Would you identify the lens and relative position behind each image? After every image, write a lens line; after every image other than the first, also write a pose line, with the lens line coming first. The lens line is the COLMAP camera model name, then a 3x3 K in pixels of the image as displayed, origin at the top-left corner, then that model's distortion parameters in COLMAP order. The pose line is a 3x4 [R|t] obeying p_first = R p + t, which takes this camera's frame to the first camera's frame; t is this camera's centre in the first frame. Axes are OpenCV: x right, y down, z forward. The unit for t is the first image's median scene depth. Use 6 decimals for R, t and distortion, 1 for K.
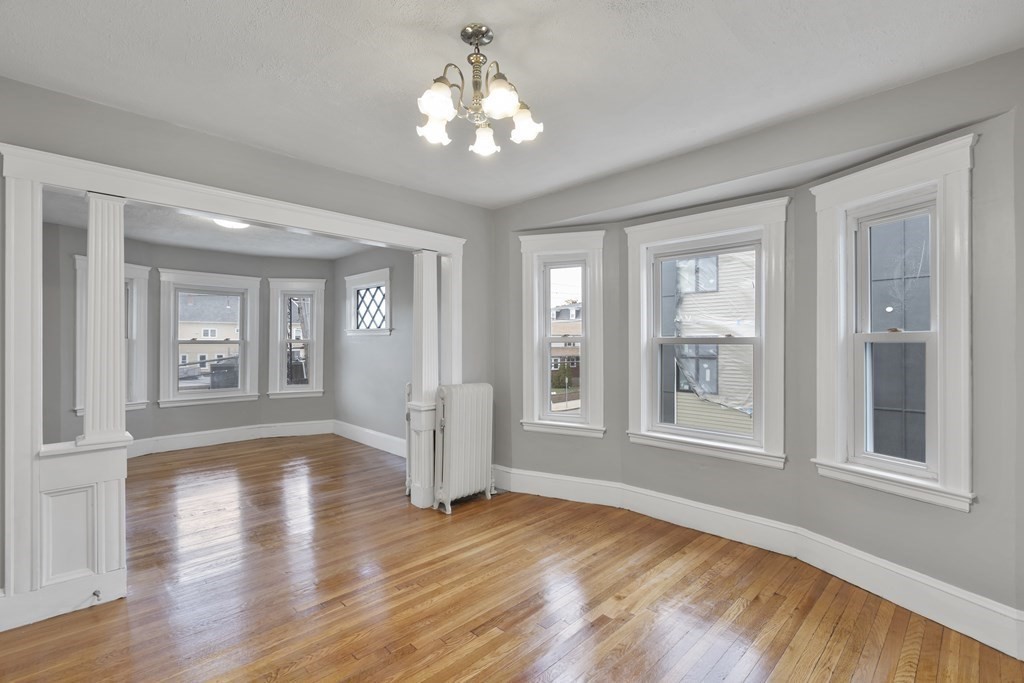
lens RADIAL K [[459.5, 0, 505.4], [0, 459.5, 343.4], [0, 0, 1]] dist [-0.000428, -0.000223]
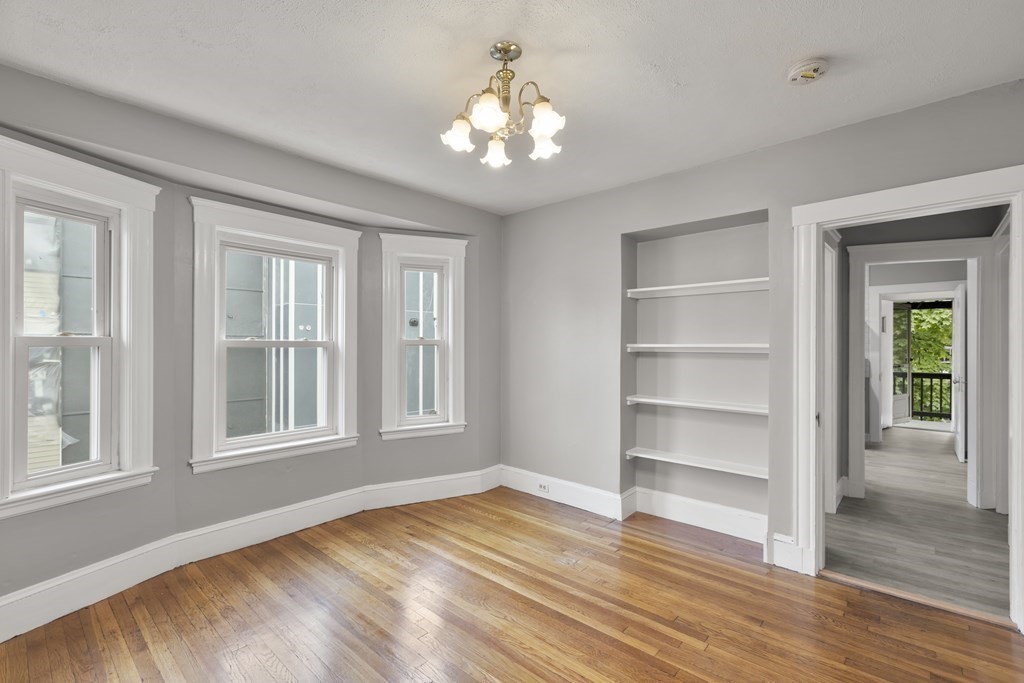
lens RADIAL K [[459.5, 0, 505.4], [0, 459.5, 343.4], [0, 0, 1]] dist [-0.000428, -0.000223]
pose [[-0.057686, 0.006123, 0.998316, -0.531220], [0.003778, 0.999975, -0.005915, 0.001243], [-0.998328, 0.003431, -0.057708, 0.515037]]
